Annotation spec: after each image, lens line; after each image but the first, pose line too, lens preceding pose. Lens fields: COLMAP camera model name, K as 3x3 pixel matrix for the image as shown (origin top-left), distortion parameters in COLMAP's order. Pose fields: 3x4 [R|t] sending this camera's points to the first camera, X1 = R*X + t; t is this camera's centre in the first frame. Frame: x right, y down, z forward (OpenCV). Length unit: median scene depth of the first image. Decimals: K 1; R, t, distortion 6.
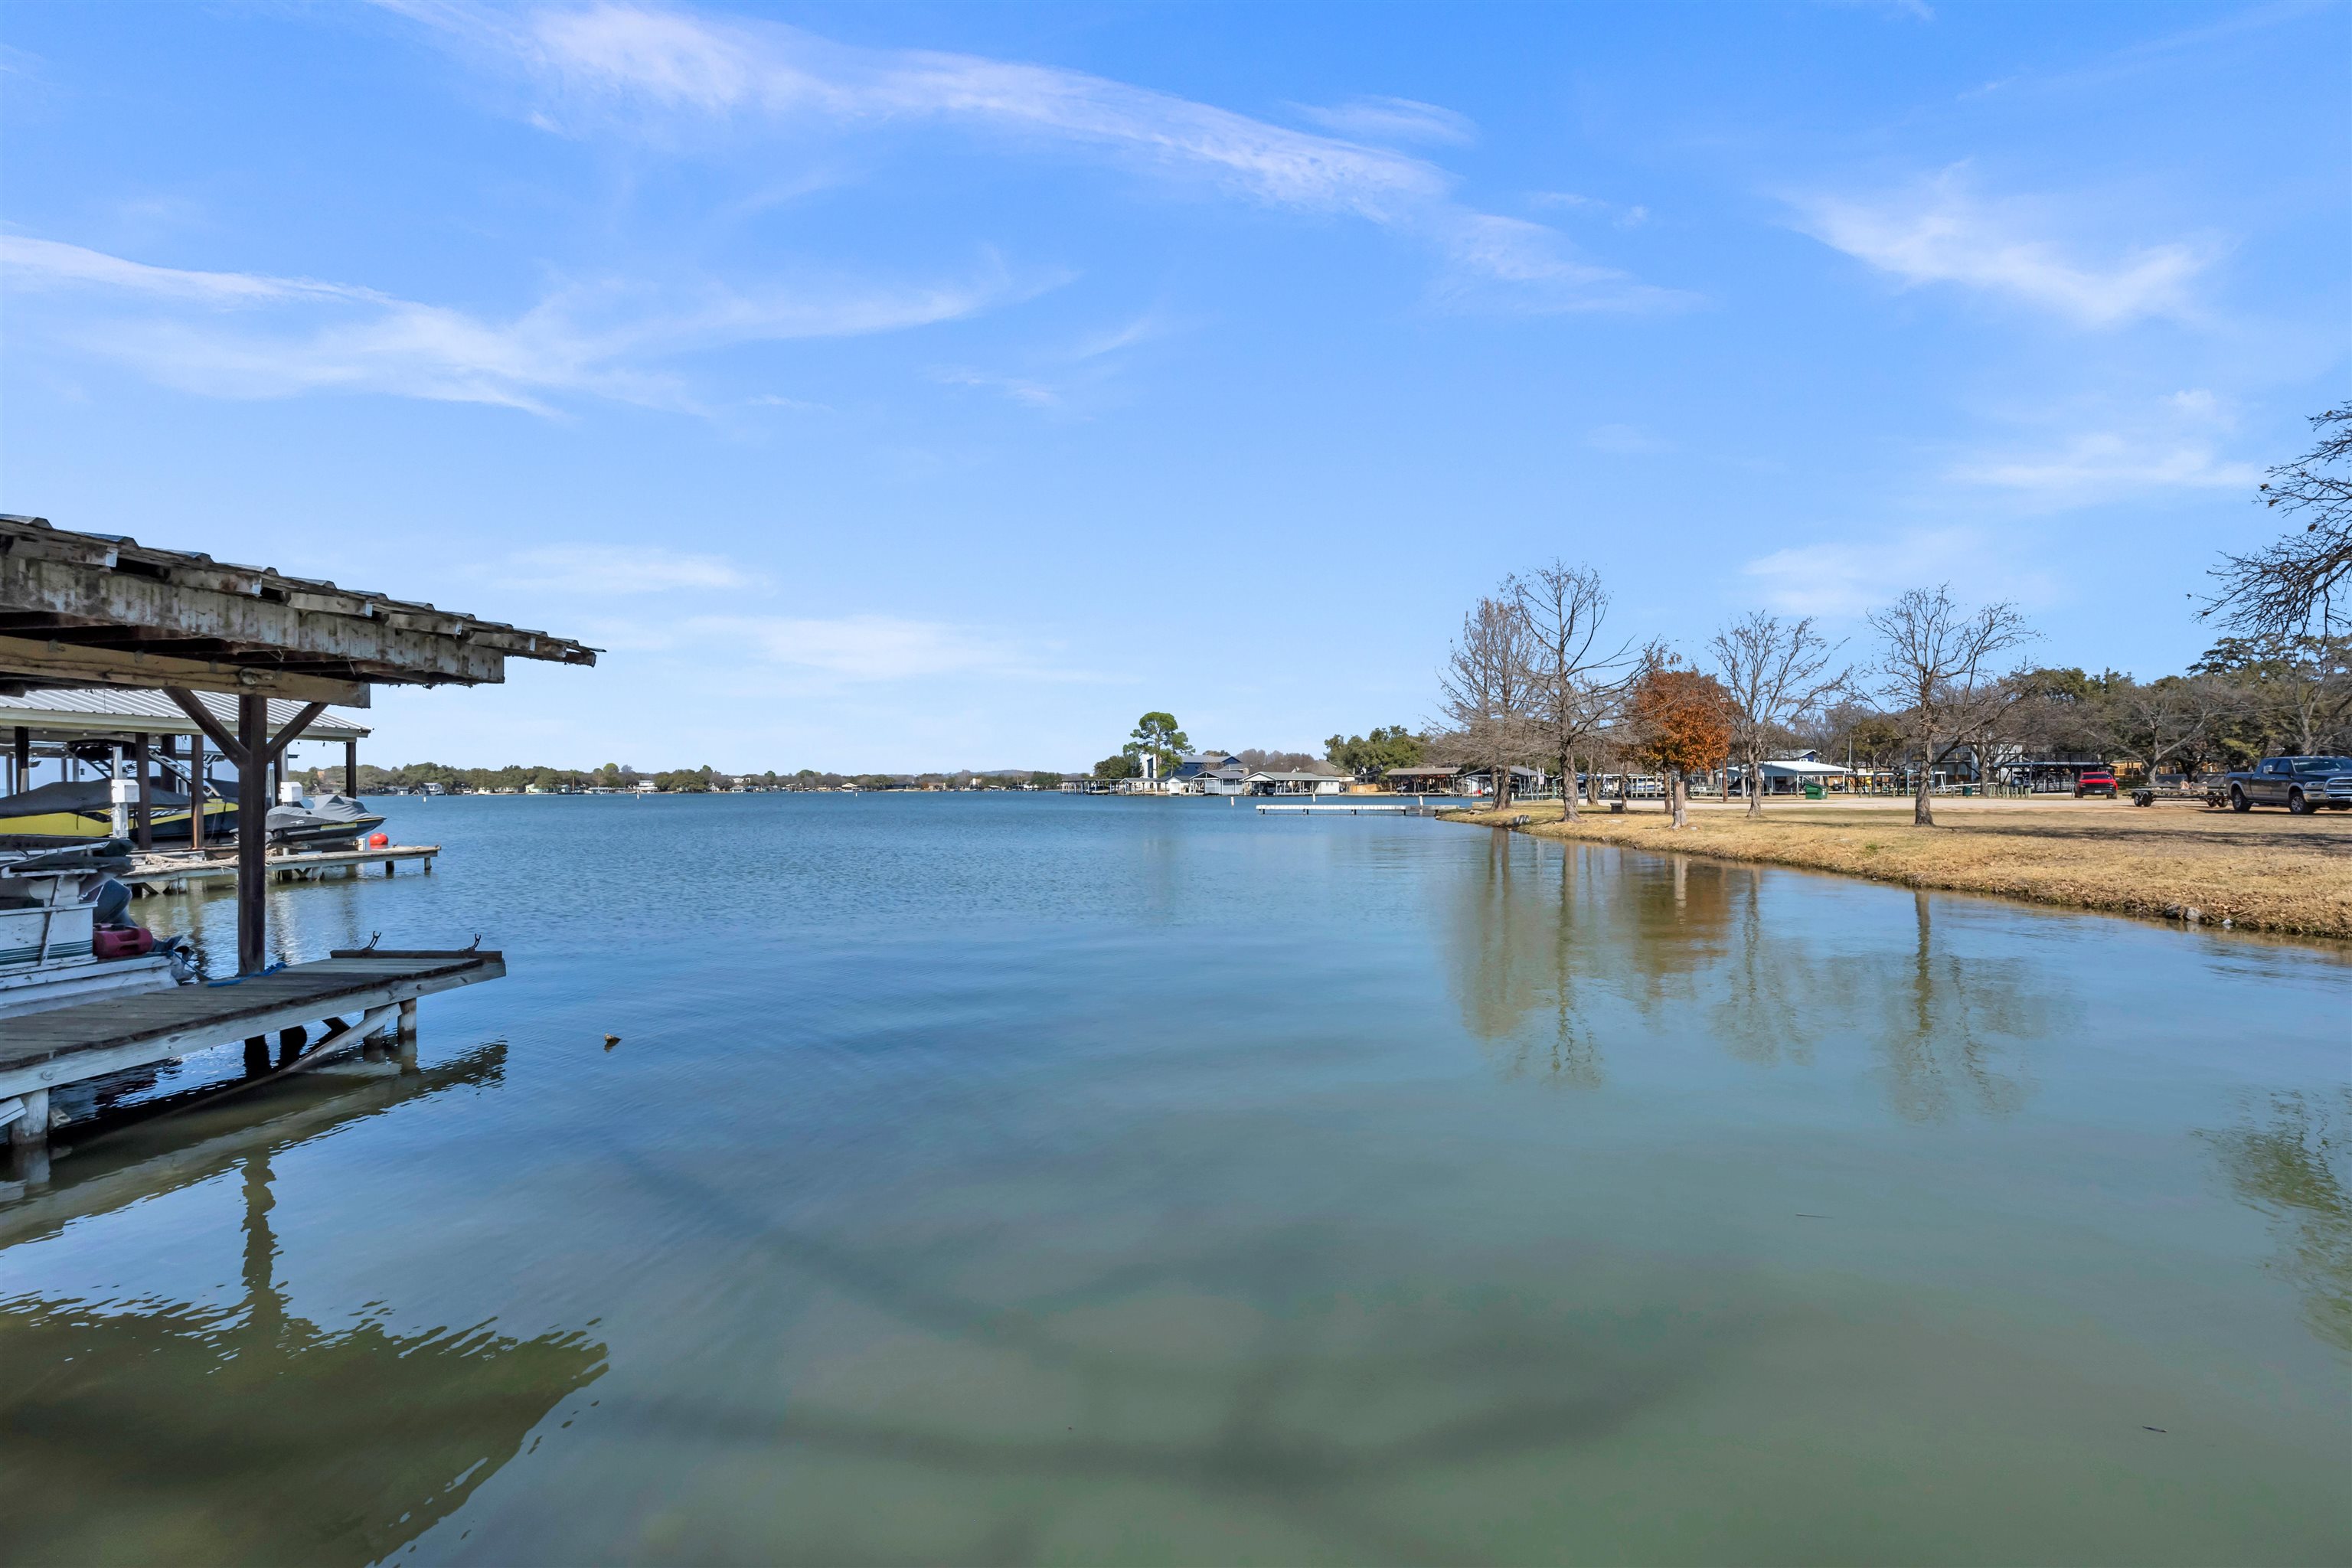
lens RADIAL K [[927.9, 0, 1178.0], [0, 927.9, 792.5], [0, 0, 1]] dist [-0.001609, -0.000101]
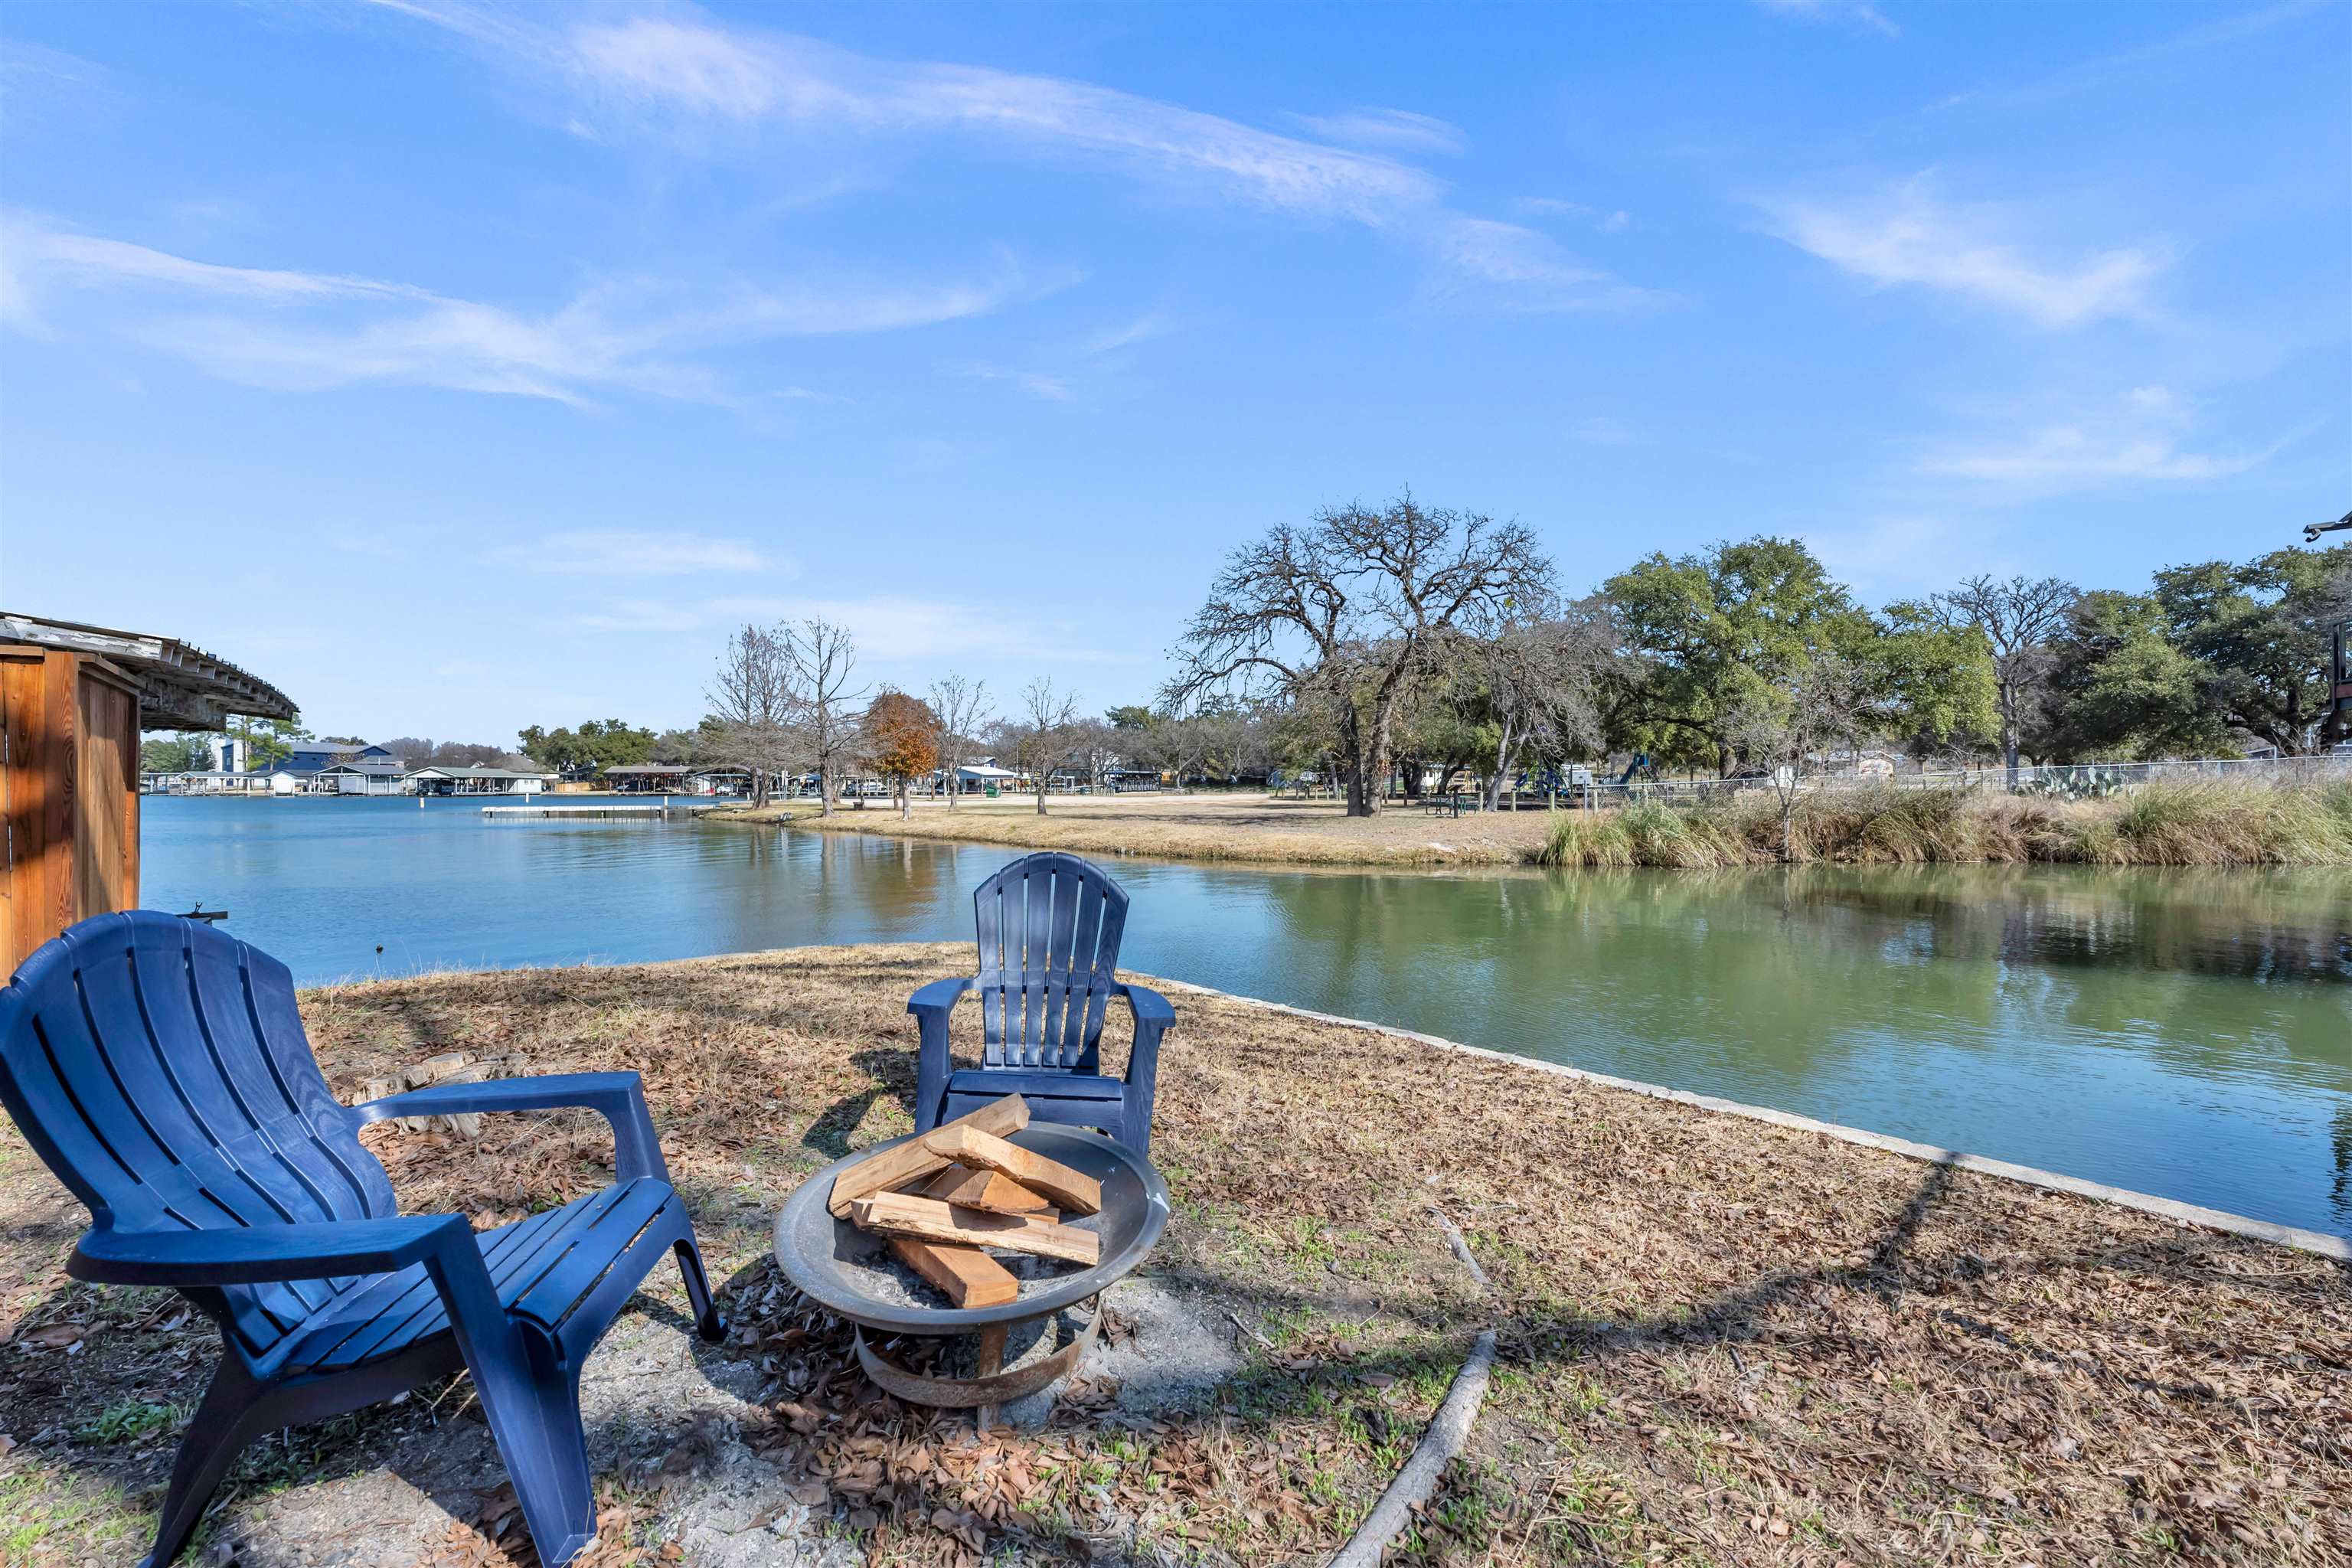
lens RADIAL K [[927.9, 0, 1178.0], [0, 927.9, 792.5], [0, 0, 1]] dist [-0.001609, -0.000101]
pose [[0.700252, -0.001403, 0.713894, -0.068924], [-0.000124, 0.999998, 0.002087, -0.002350], [-0.713895, -0.001550, 0.700251, -0.109884]]
